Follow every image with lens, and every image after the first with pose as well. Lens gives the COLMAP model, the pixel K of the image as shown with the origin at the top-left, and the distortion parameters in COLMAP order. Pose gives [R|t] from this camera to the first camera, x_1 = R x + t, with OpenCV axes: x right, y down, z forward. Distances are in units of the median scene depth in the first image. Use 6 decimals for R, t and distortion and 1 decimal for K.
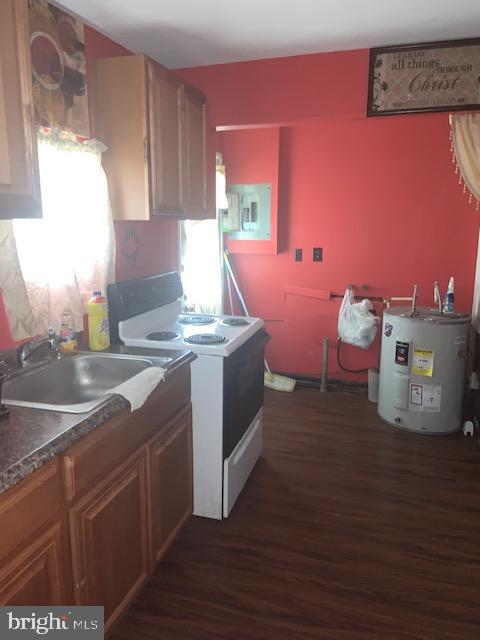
lens RADIAL K [[487.3, 0, 241.6], [0, 487.3, 309.5], [0, 0, 1]] dist [0.165757, -0.223173]
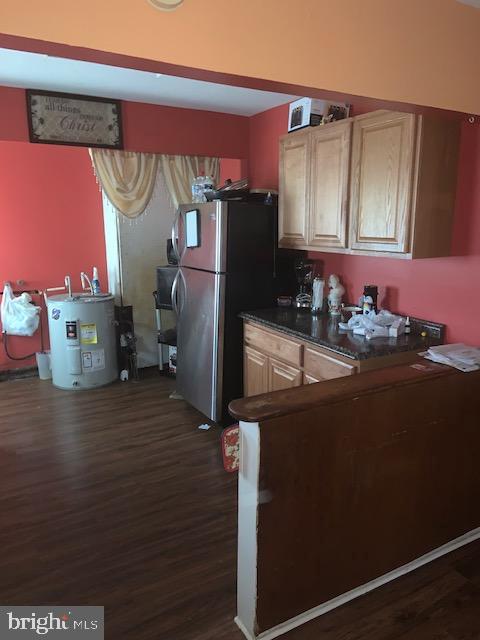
lens RADIAL K [[487.3, 0, 241.6], [0, 487.3, 309.5], [0, 0, 1]] dist [0.165757, -0.223173]
pose [[0.676946, -0.136808, 0.723206, -0.285243], [0.143311, 0.988268, 0.052805, 0.032058], [-0.721946, 0.067897, 0.688610, -0.179430]]
